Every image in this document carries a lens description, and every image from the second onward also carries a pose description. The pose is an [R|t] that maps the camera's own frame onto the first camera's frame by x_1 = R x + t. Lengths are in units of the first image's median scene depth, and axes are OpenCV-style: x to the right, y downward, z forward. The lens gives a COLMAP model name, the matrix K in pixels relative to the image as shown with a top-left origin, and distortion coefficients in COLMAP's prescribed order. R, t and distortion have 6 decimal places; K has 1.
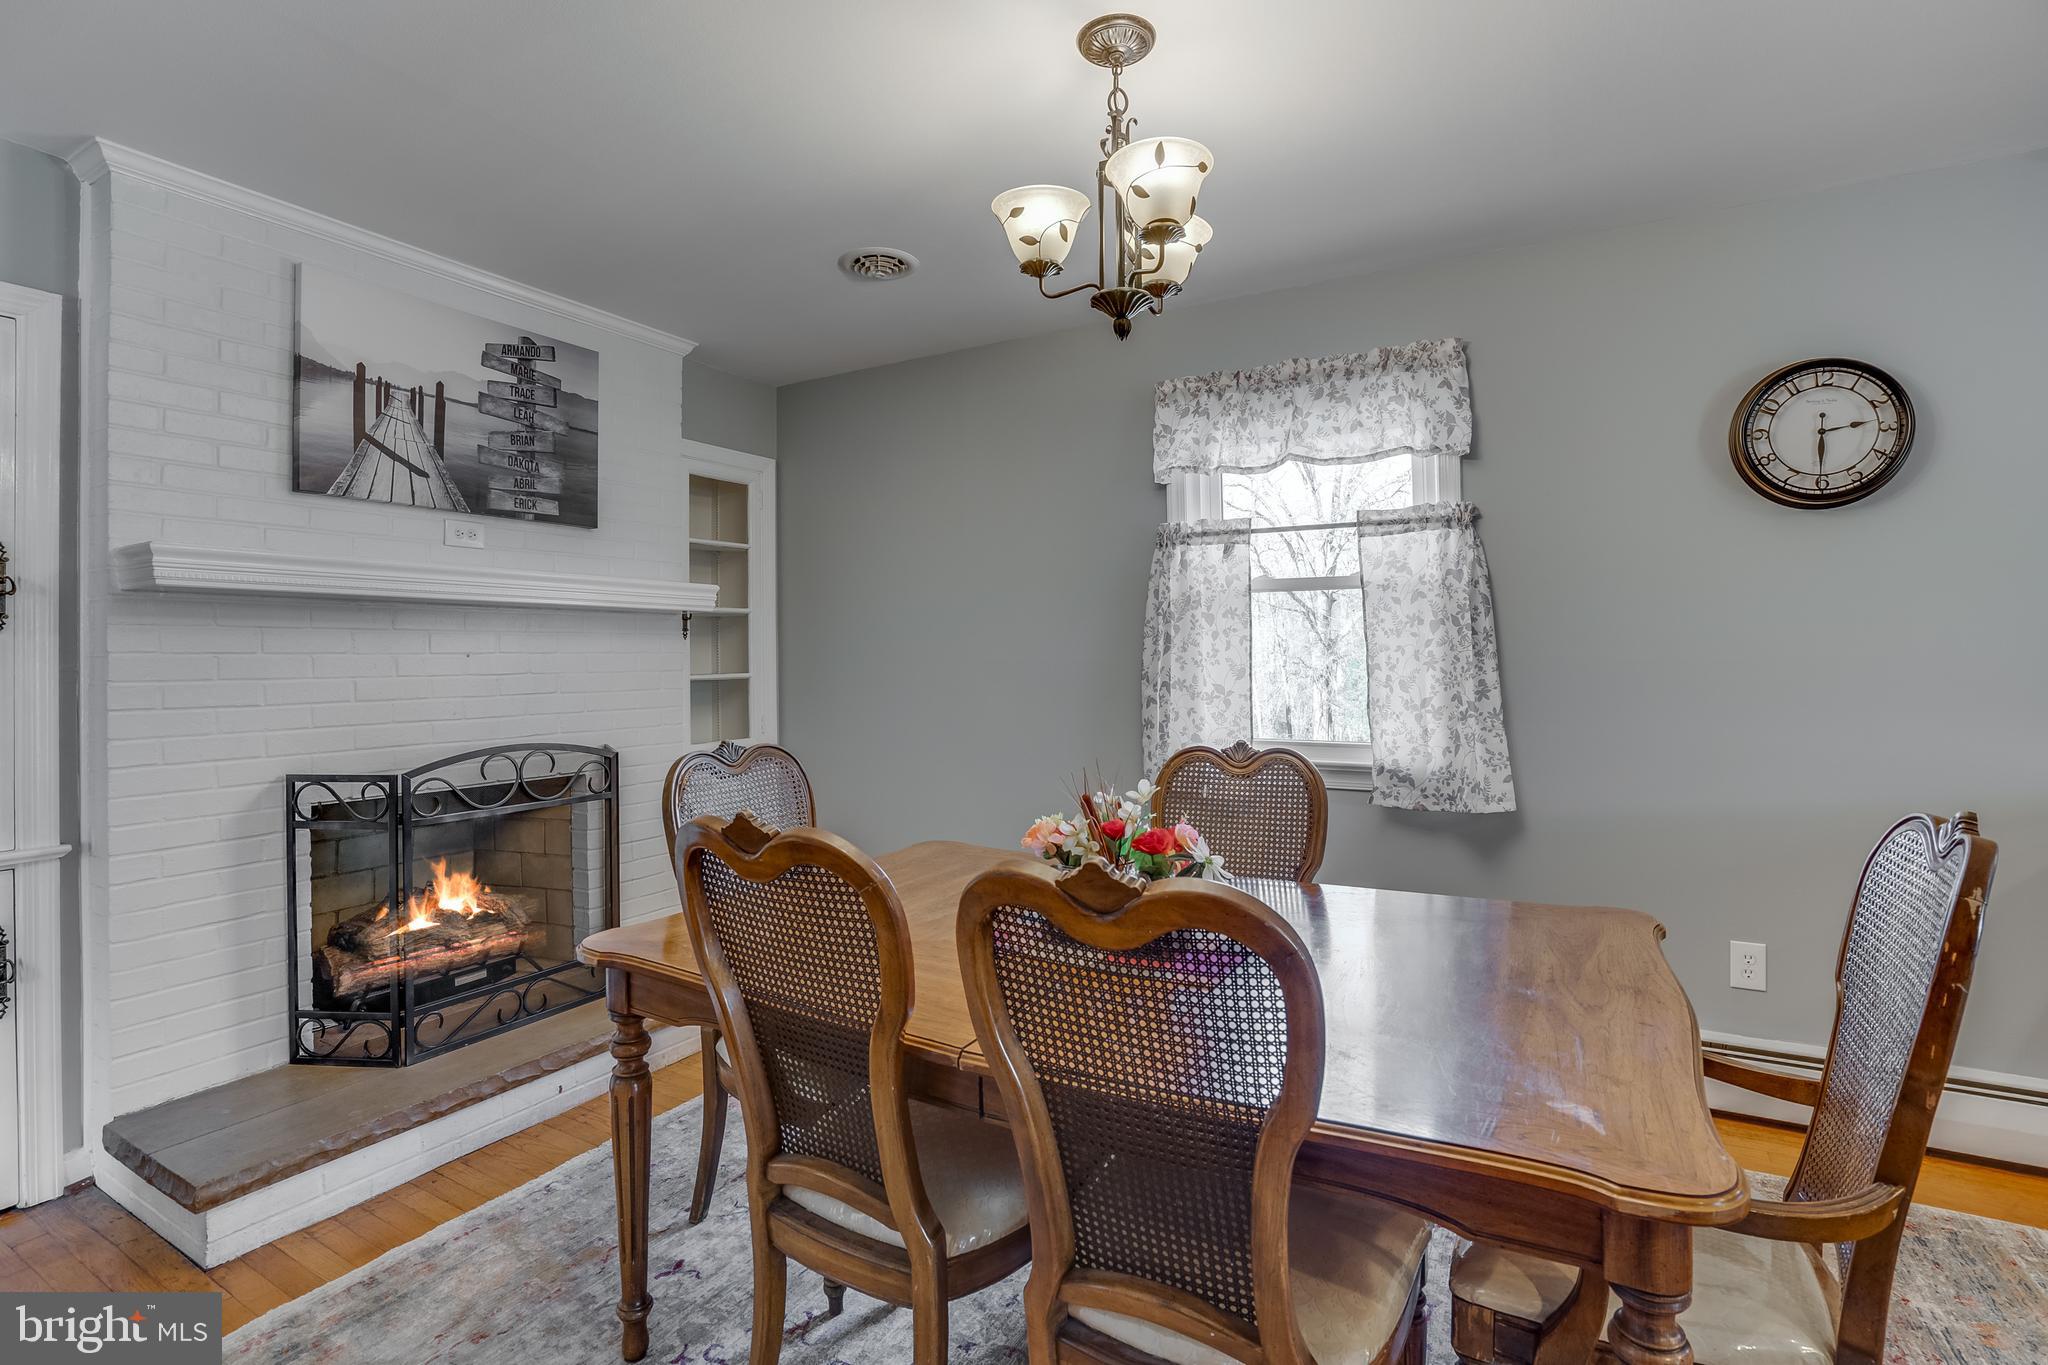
lens RADIAL K [[968.5, 0, 994.3], [0, 968.5, 648.2], [0, 0, 1]] dist [-0.002638, 0.000197]
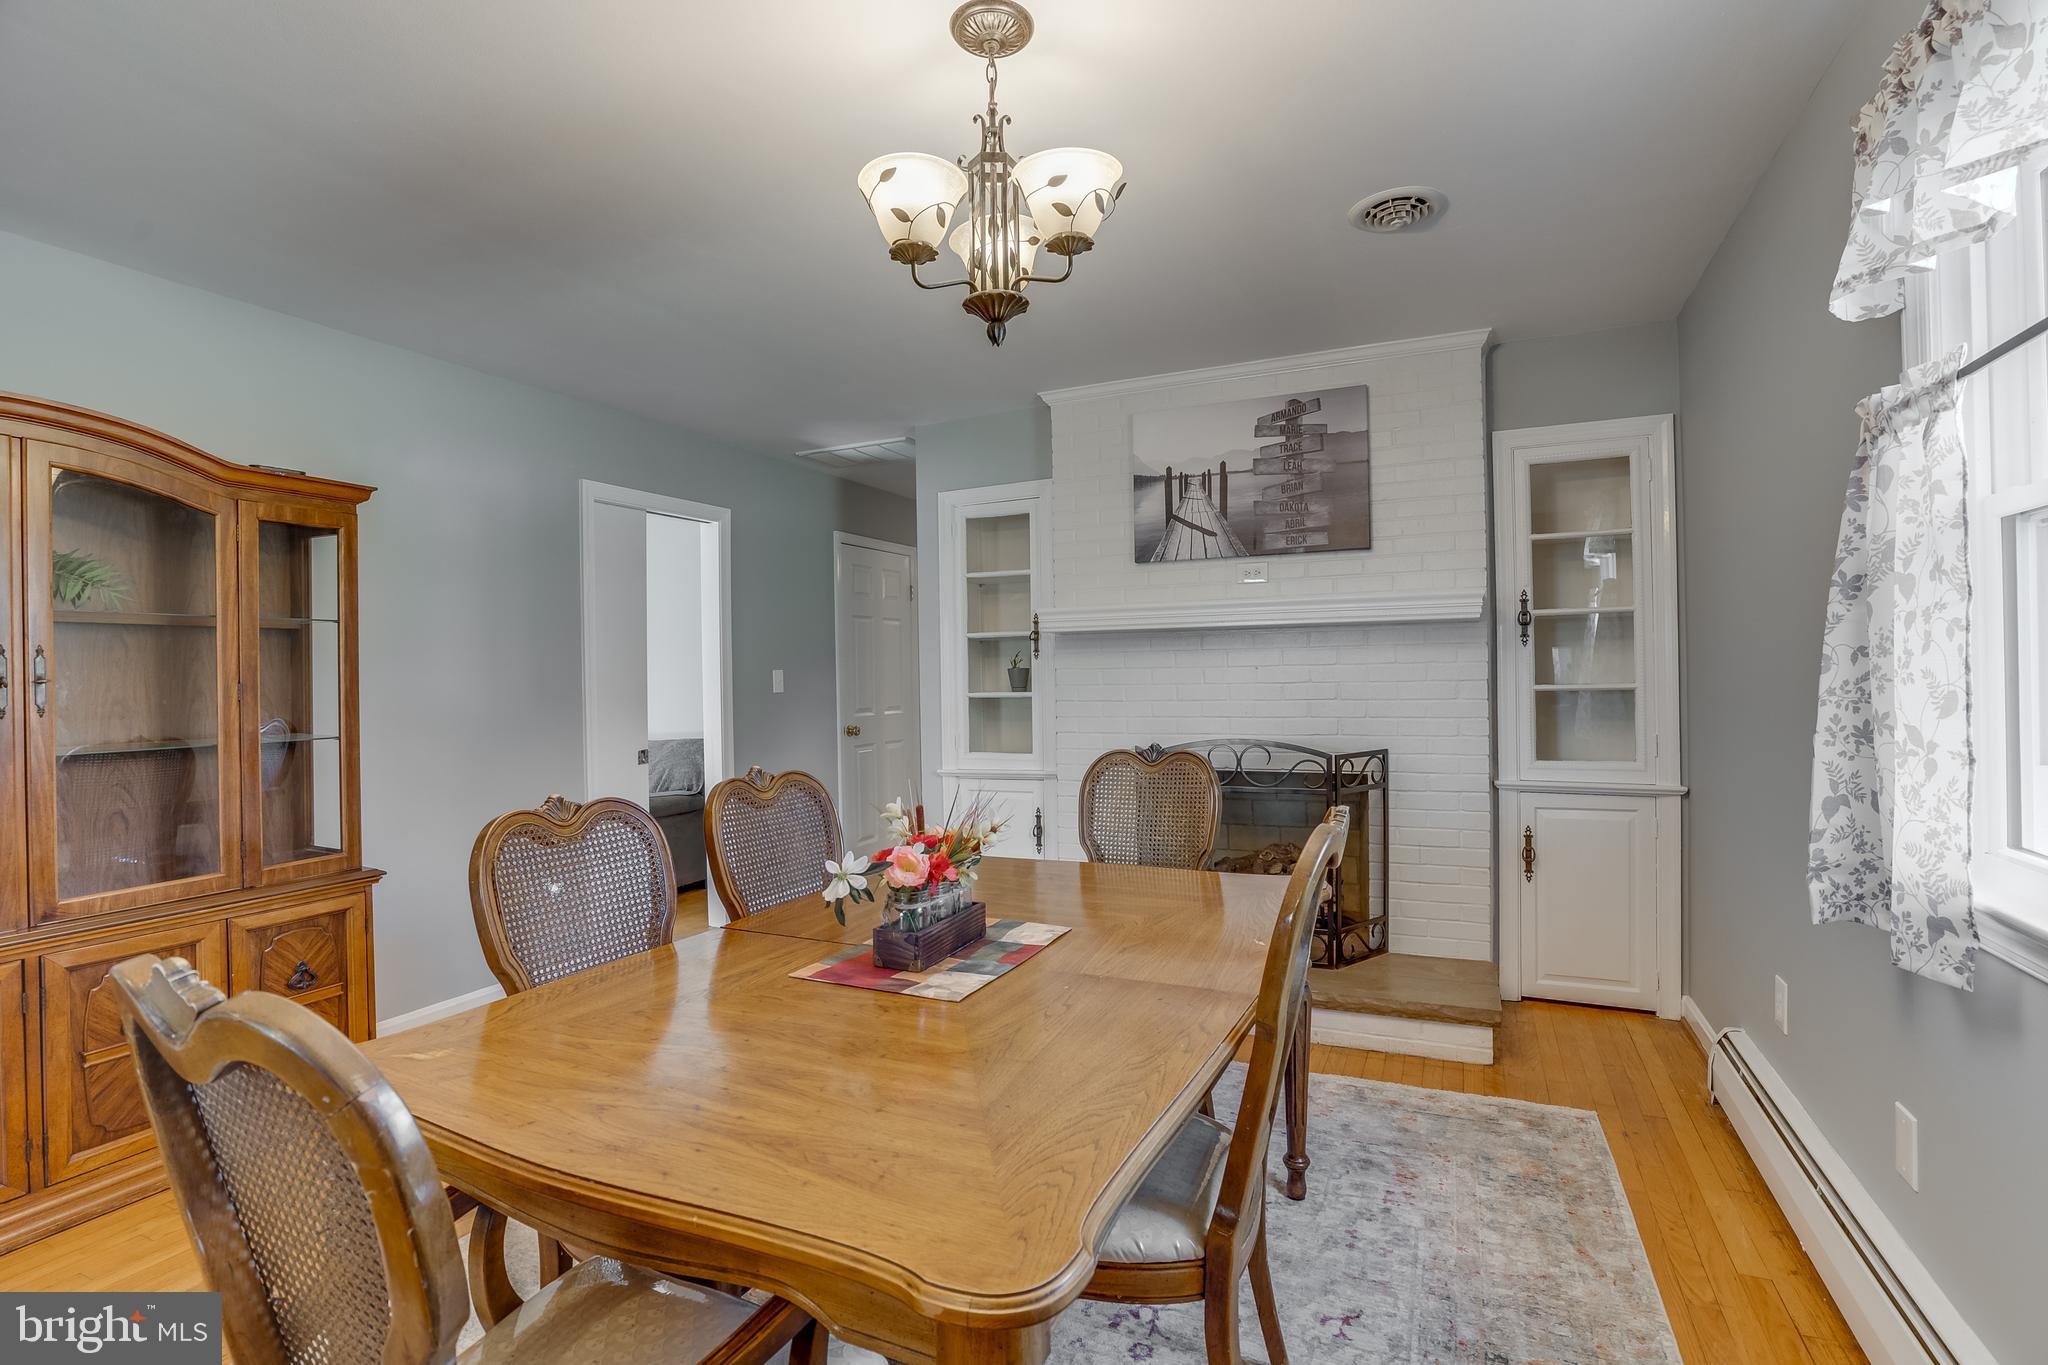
lens RADIAL K [[949.4, 0, 1024.0], [0, 949.4, 682.5], [0, 0, 1]] dist [-0.056905, 0.020609]
pose [[0.113363, 0.011681, -0.993485, 0.648963], [0.017319, 0.999756, 0.013731, 0.003314], [0.993403, -0.018762, 0.113133, 0.554819]]
